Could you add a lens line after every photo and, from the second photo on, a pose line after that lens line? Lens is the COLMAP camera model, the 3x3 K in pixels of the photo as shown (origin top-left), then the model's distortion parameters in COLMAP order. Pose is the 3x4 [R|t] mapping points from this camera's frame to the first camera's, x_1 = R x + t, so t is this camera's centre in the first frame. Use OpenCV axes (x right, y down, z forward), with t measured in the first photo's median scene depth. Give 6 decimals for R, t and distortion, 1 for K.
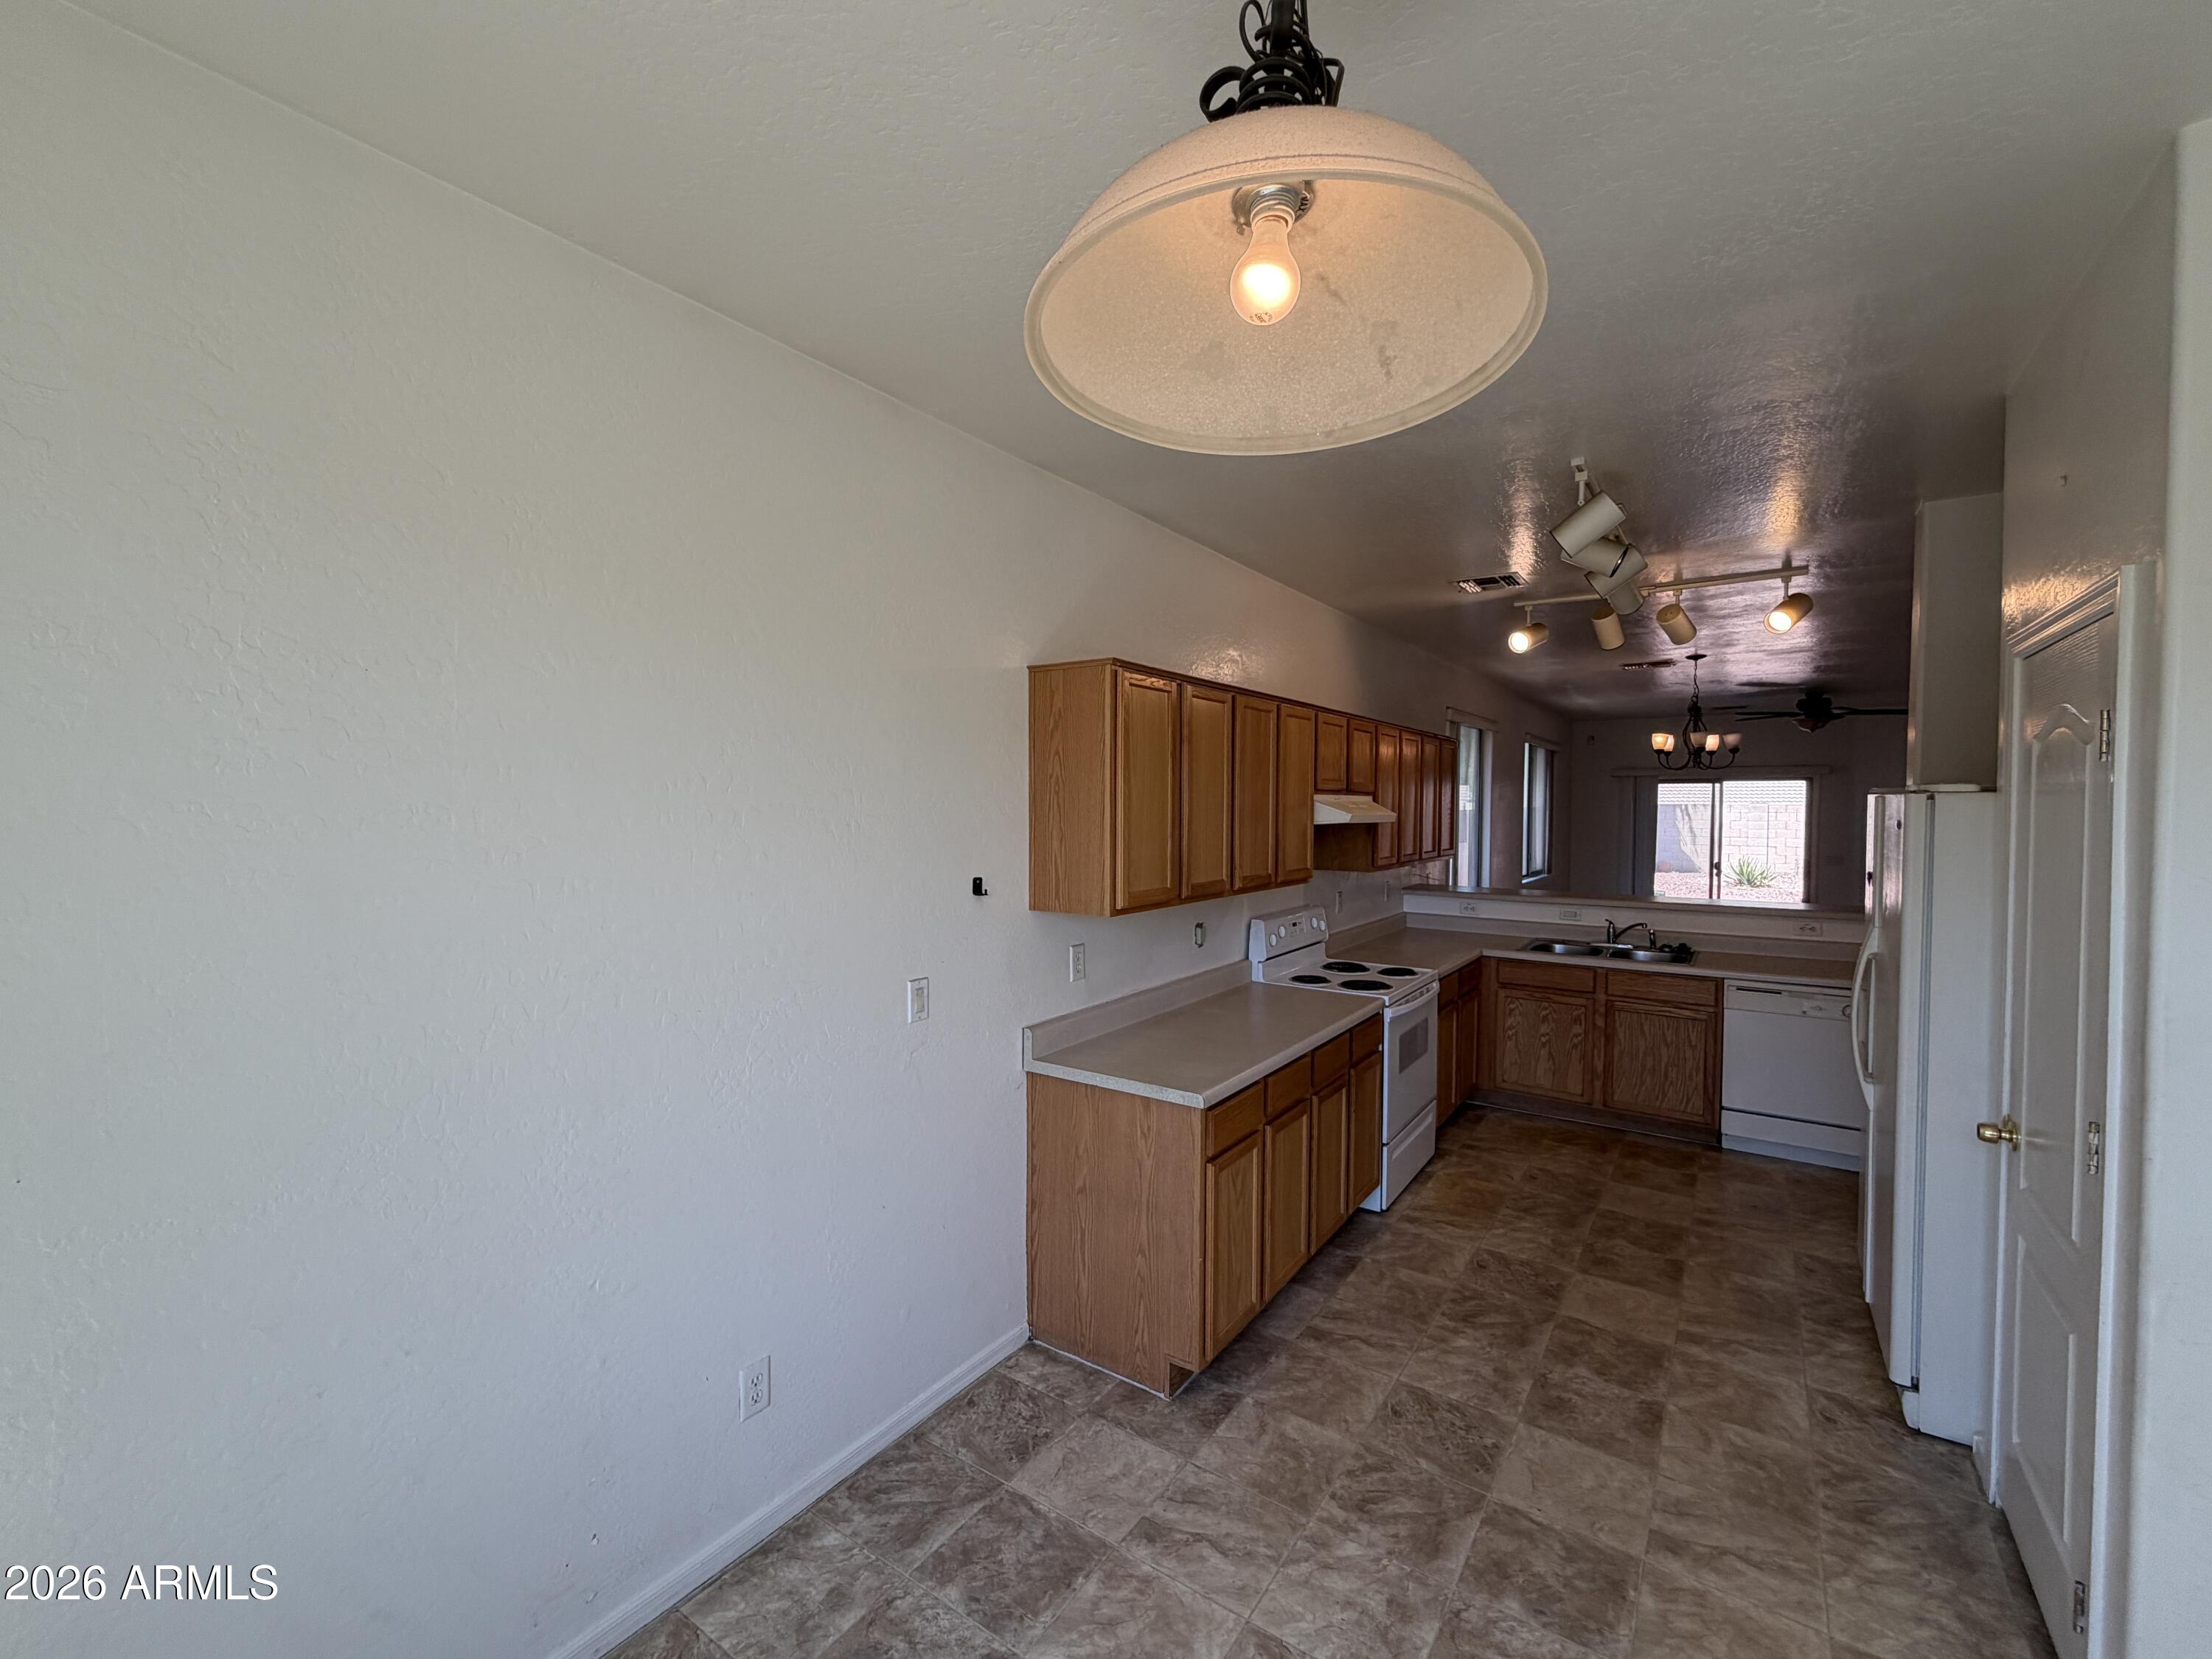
lens RADIAL K [[924.4, 0, 1107.5], [0, 924.4, 830.4], [0, 0, 1]] dist [-0.000663, 0.000596]
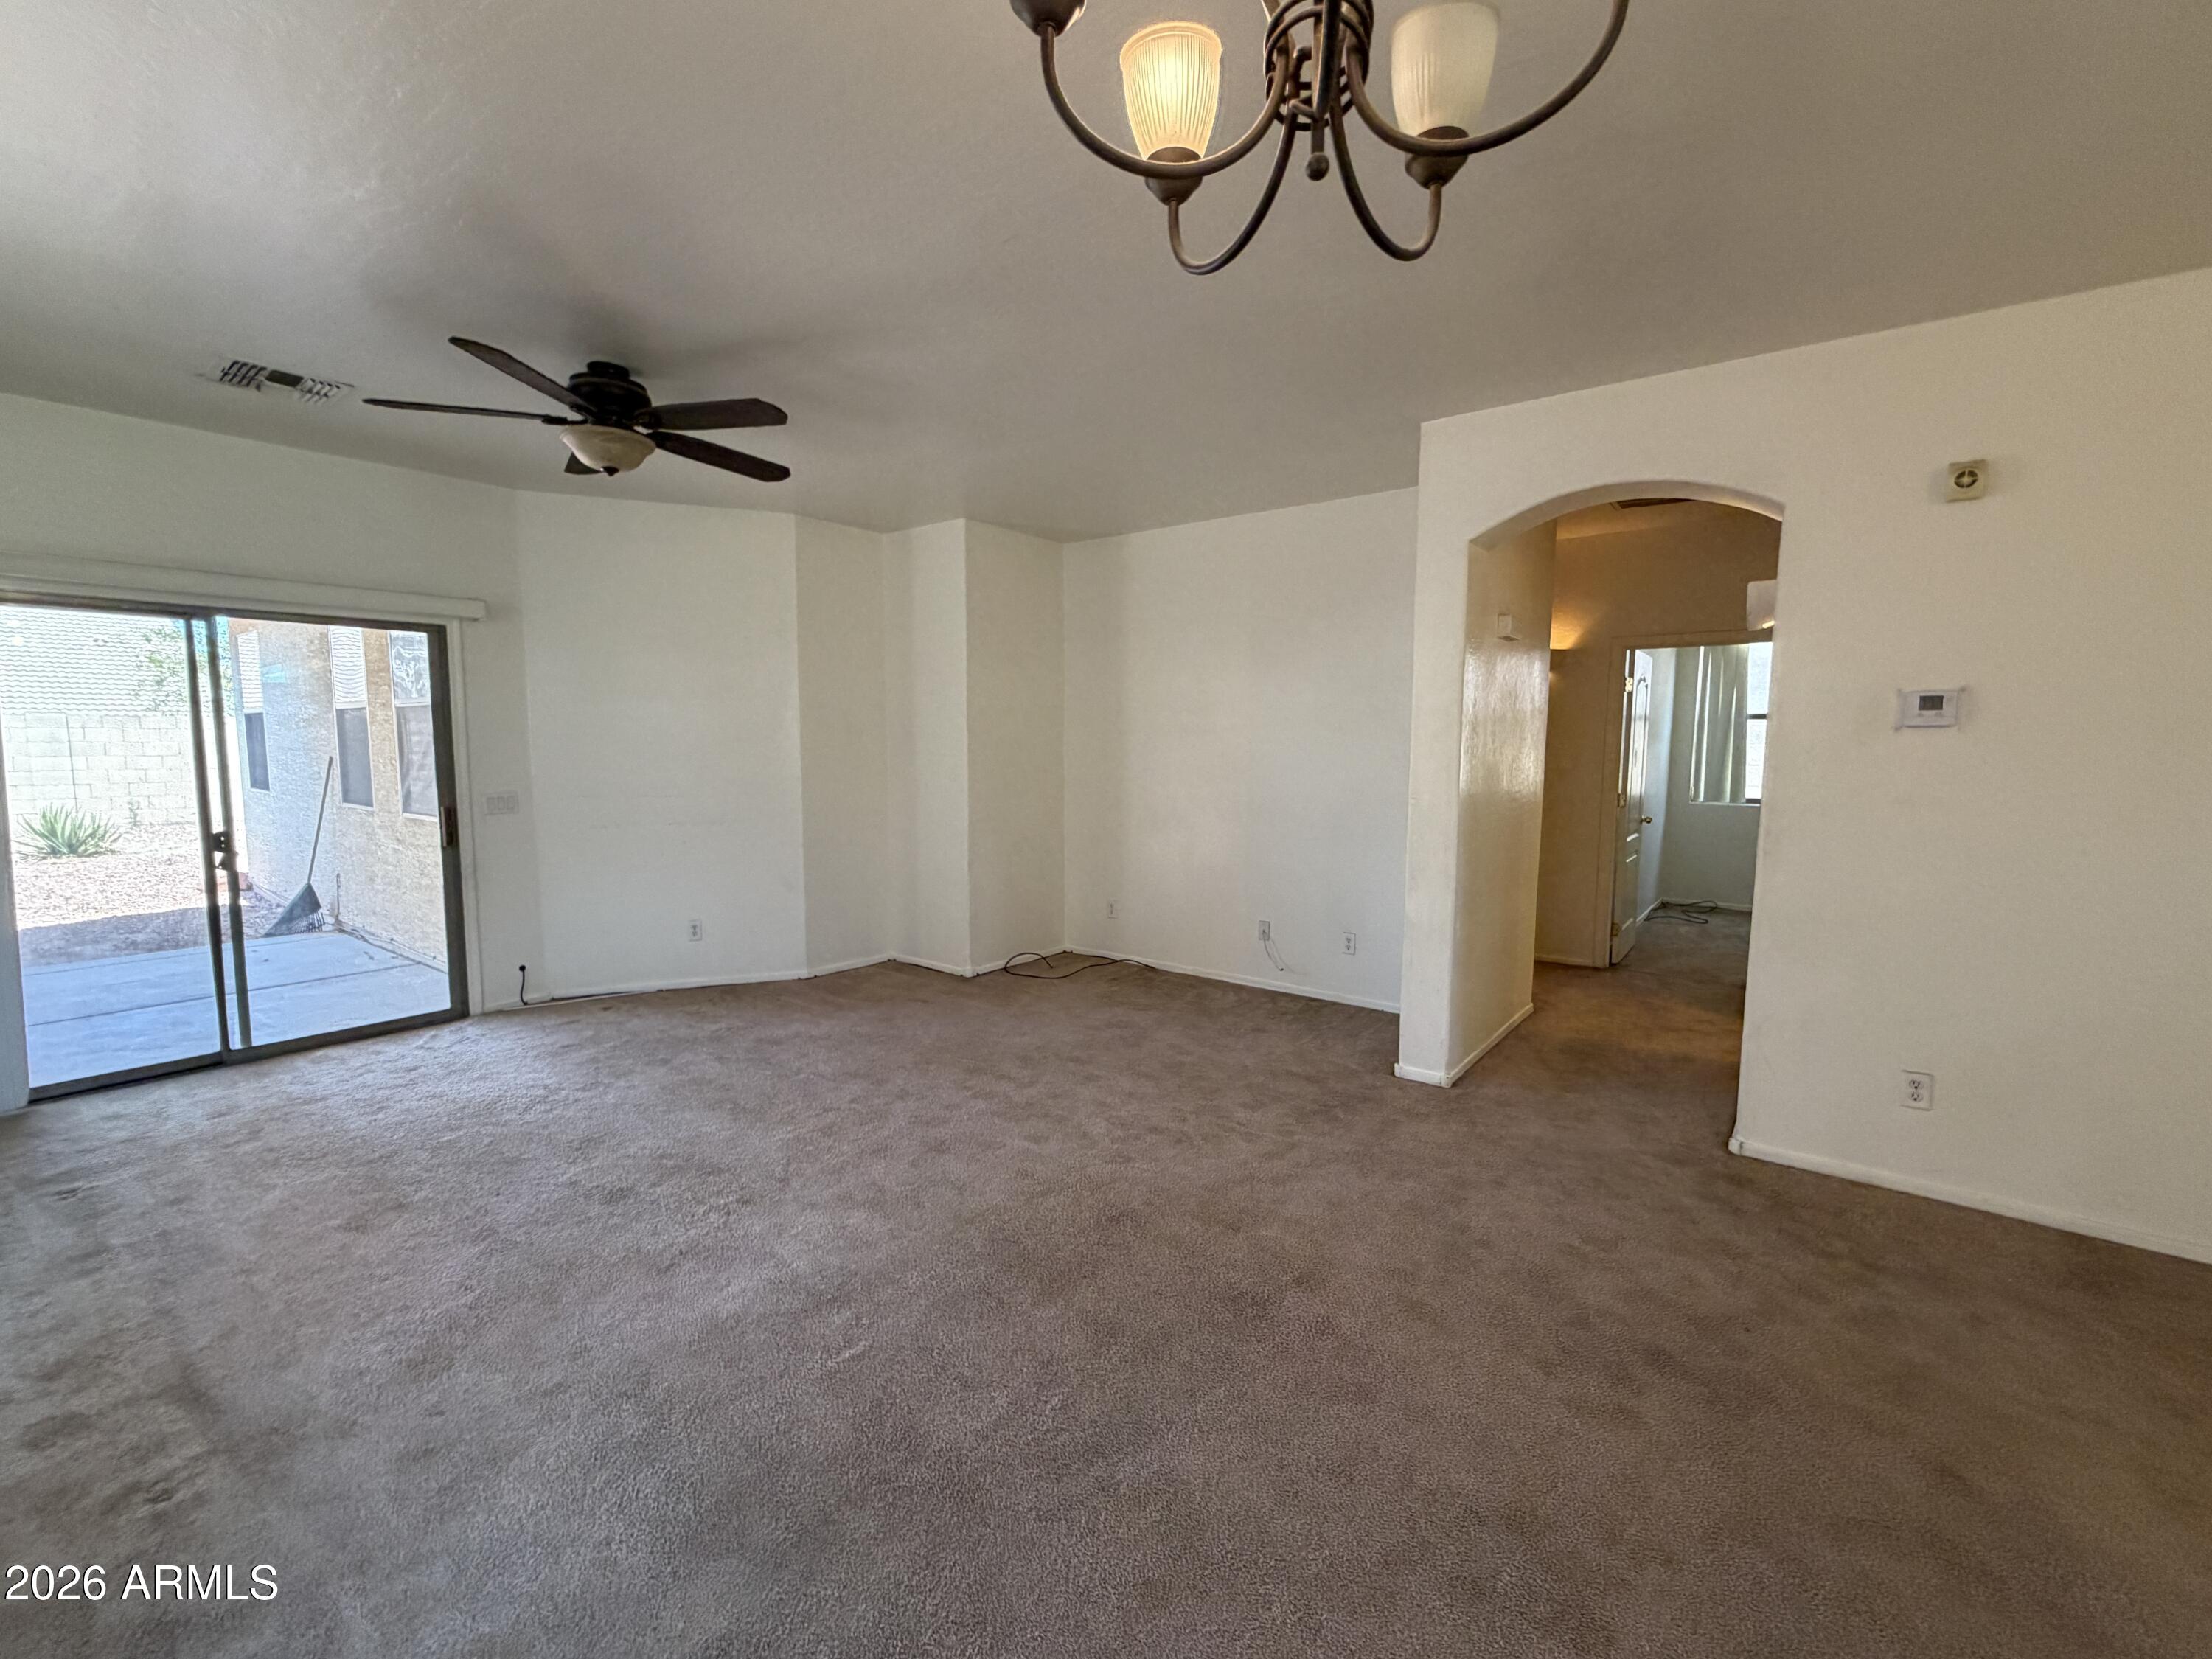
lens RADIAL K [[924.4, 0, 1107.5], [0, 924.4, 830.4], [0, 0, 1]] dist [-0.000663, 0.000596]
pose [[0.051480, -0.102112, 0.993440, 1.003675], [0.023894, 0.994600, 0.100993, 0.013637], [-0.998388, 0.018538, 0.053642, 2.048052]]
